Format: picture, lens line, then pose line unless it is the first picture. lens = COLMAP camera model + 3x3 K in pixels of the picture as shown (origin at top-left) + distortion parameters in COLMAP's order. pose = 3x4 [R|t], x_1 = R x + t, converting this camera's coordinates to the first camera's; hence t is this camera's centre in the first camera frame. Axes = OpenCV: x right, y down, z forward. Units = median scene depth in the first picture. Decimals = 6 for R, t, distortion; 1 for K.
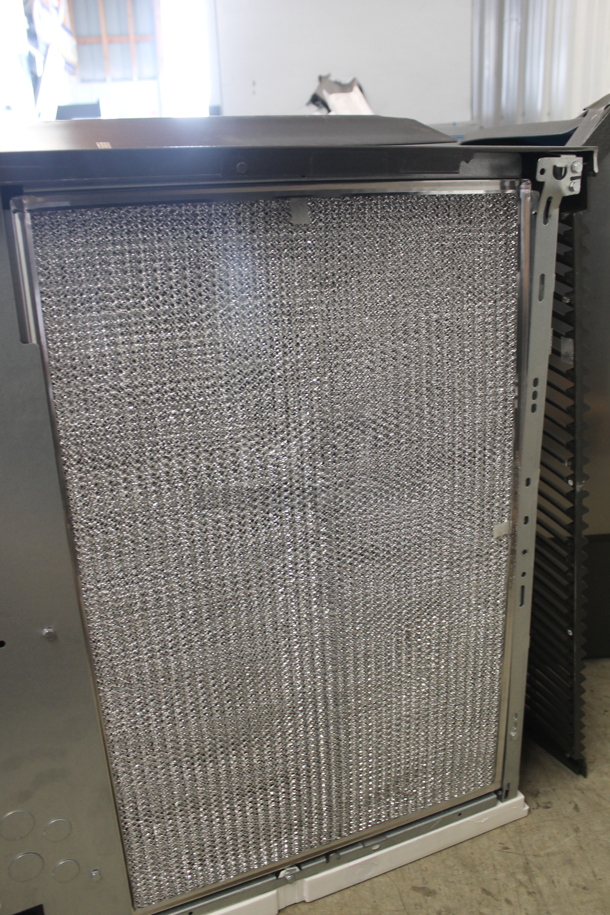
lens RADIAL K [[765.6, 0, 305.0], [0, 765.6, 457.5], [0, 0, 1]] dist [-0.174651, 0.163361]
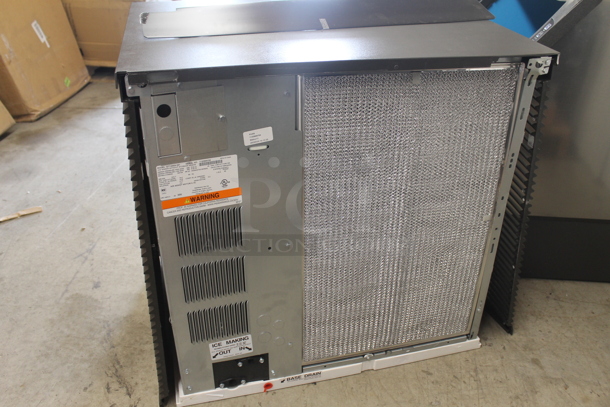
lens RADIAL K [[510.4, 0, 305.0], [0, 510.4, 203.5], [0, 0, 1]] dist [-0.174651, 0.163361]
pose [[0.987963, 0.112560, -0.106114, -0.108215], [-0.091269, 0.977987, 0.187646, -0.168720], [0.124900, -0.175702, 0.976488, -0.459138]]
